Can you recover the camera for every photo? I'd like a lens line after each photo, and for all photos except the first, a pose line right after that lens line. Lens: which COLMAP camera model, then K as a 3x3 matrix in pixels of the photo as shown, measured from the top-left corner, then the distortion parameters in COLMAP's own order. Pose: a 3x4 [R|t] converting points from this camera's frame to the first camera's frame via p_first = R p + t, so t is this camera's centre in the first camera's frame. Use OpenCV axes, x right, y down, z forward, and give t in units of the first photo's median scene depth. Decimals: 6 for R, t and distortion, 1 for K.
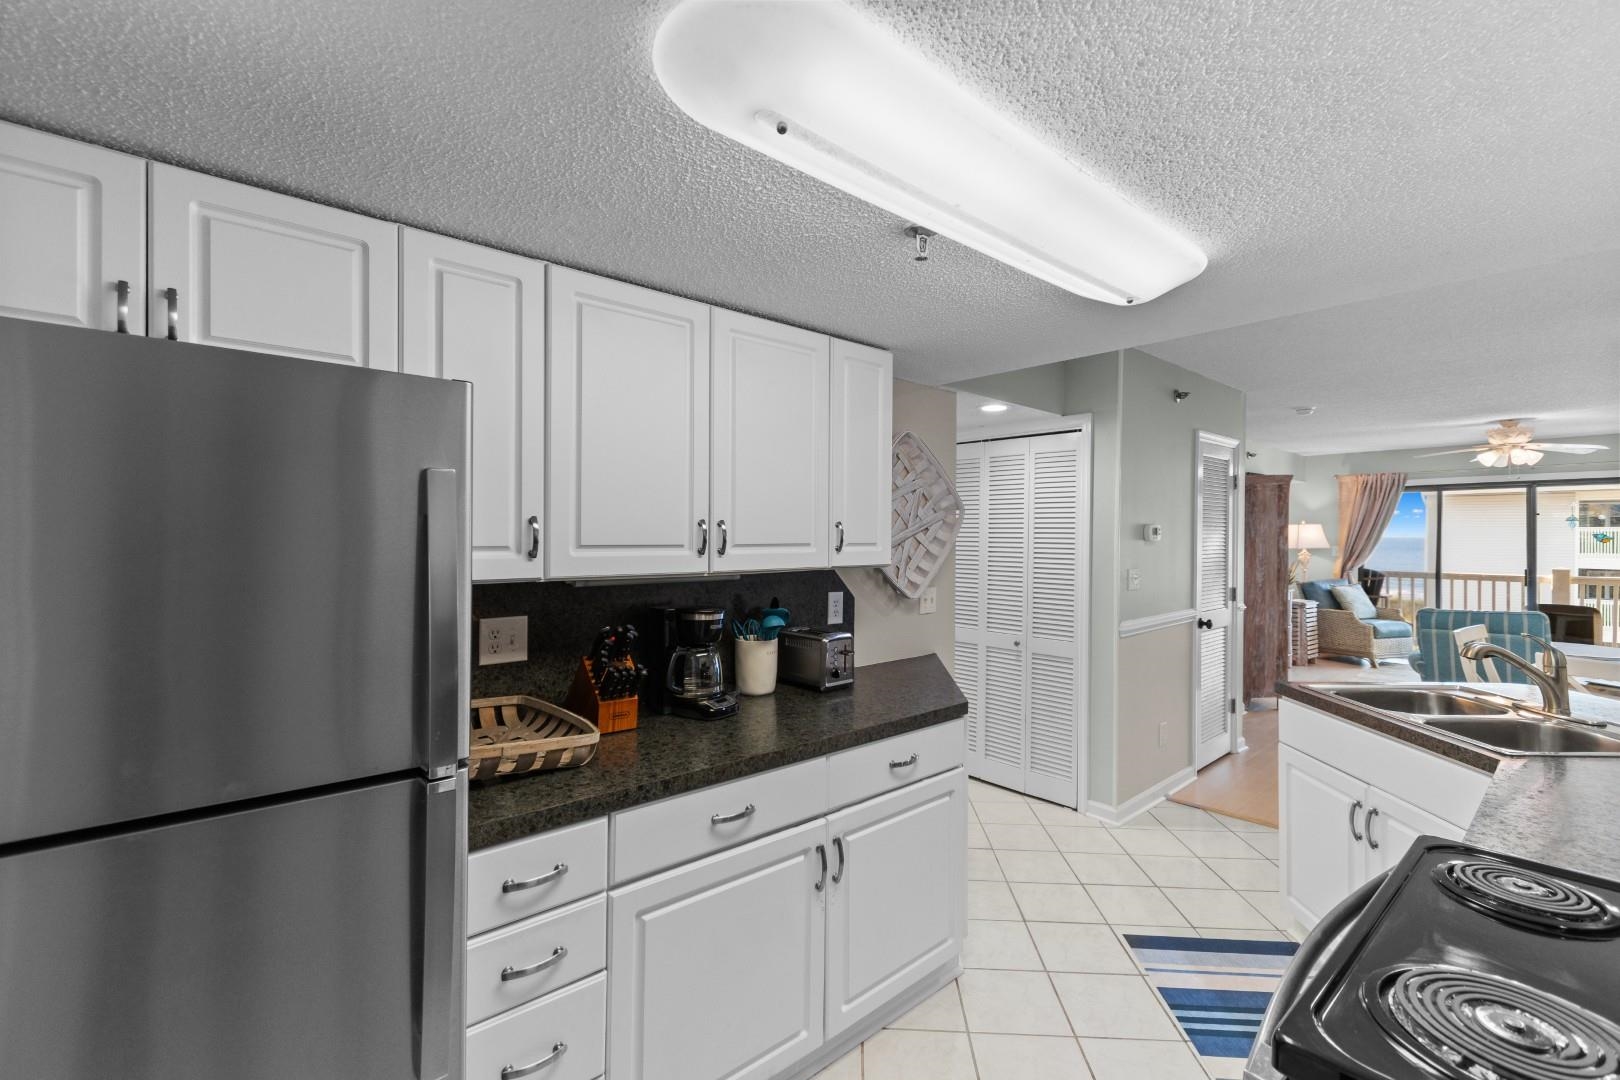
lens RADIAL K [[710.9, 0, 815.2], [0, 710.9, 537.8], [0, 0, 1]] dist [0.006840, -0.003943]
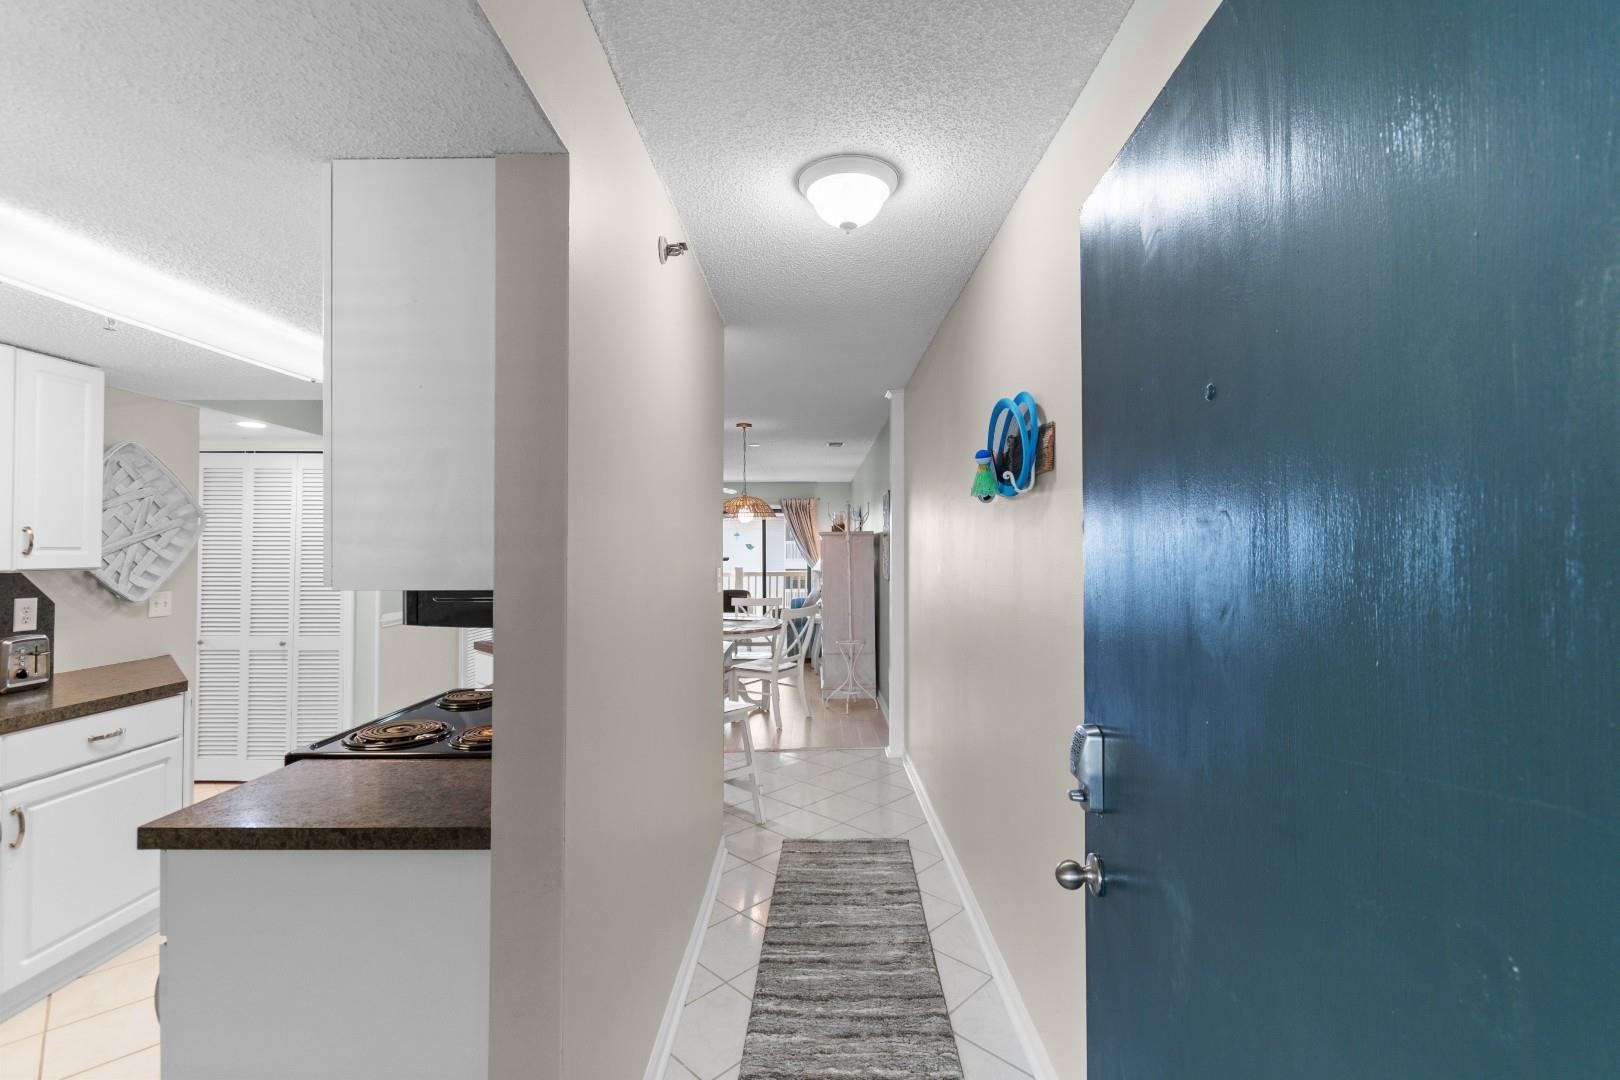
lens RADIAL K [[719.4, 0, 813.1], [0, 719.4, 537.7], [0, 0, 1]] dist [0.002908, 0.000279]
pose [[0.670532, 0.006311, 0.741854, 0.015526], [0.007381, 0.999858, -0.015177, 0.014089], [-0.741844, 0.015653, 0.670390, -0.428814]]
